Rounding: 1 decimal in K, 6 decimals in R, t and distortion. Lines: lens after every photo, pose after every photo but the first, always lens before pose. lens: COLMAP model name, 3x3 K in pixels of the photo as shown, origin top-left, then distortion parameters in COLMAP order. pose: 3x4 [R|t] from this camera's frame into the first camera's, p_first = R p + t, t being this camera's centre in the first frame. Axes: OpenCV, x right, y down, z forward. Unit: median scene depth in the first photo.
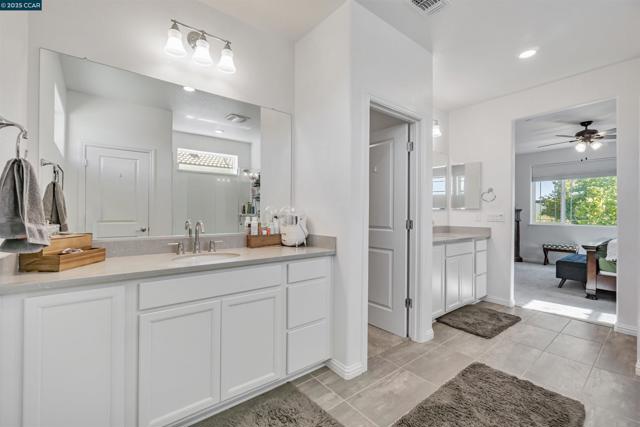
lens RADIAL K [[280.4, 0, 314.2], [0, 280.4, 212.0], [0, 0, 1]] dist [-0.003009, -0.000545]
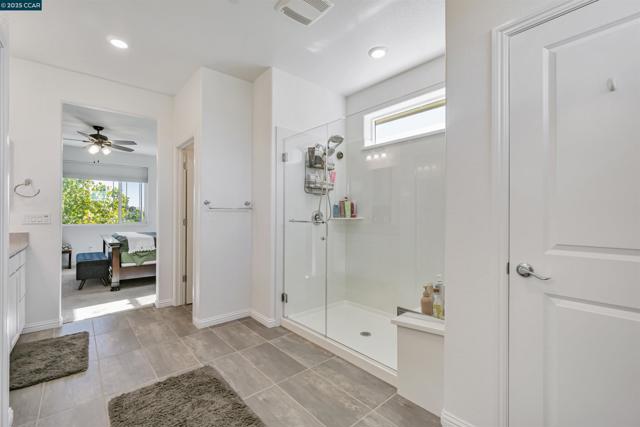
lens RADIAL K [[280.4, 0, 314.6], [0, 280.4, 211.1], [0, 0, 1]] dist [-0.003009, -0.000545]
pose [[-0.040994, 0.000826, 0.999159, -0.157506], [0.004186, 0.999991, -0.000655, 0.002278], [-0.999151, 0.004156, -0.040997, 0.296804]]
